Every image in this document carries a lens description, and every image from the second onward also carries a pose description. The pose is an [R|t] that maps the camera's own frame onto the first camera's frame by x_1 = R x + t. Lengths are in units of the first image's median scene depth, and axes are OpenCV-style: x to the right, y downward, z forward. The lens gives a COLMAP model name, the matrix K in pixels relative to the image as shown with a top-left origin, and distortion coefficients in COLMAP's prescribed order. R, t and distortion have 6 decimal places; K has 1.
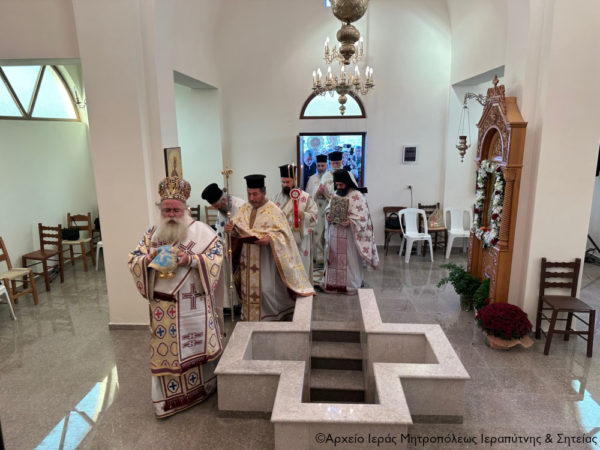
lens RADIAL K [[426.5, 0, 301.4], [0, 426.5, 223.8], [0, 0, 1]] dist [0.018094, -0.023681]
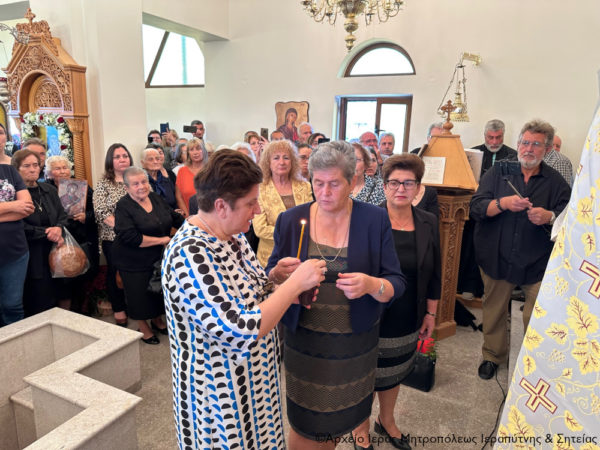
lens RADIAL K [[426.5, 0, 311.6], [0, 426.5, 224.8], [0, 0, 1]] dist [0.018094, -0.023681]
pose [[0.361017, -0.176567, 0.915691, -0.179098], [0.166405, 0.978351, 0.123043, 0.056076], [-0.917593, 0.107955, 0.382583, 0.206310]]
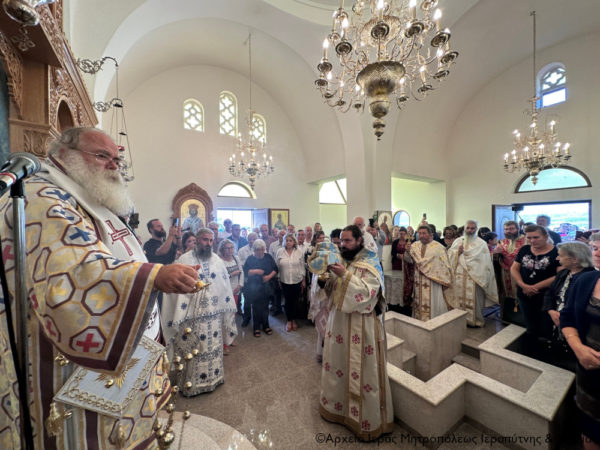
lens RADIAL K [[238.0, 0, 296.0], [0, 238.0, 224.6], [0, 0, 1]] dist [-0.008485, 0.001504]
pose [[0.581323, 0.004996, -0.813658, 0.326646], [-0.163793, 0.980230, -0.111004, 0.059340], [0.797017, 0.197800, 0.570648, 0.115478]]
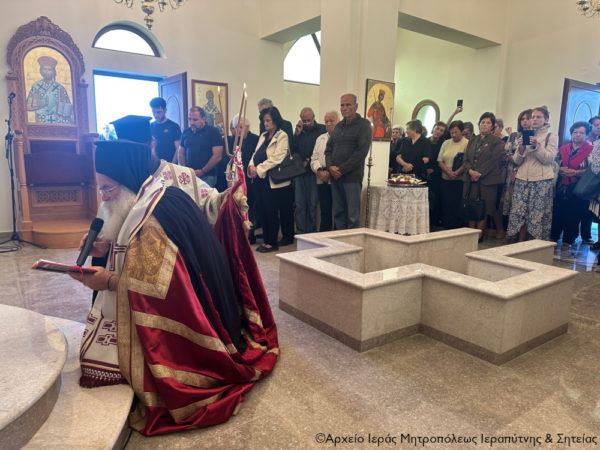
lens RADIAL K [[426.5, 0, 295.3], [0, 426.5, 234.6], [0, 0, 1]] dist [0.018094, -0.023681]
pose [[0.625185, 0.165691, -0.762687, 0.477259], [-0.190778, 0.980005, 0.056520, 0.193150], [0.756801, 0.110169, 0.644294, 0.173173]]
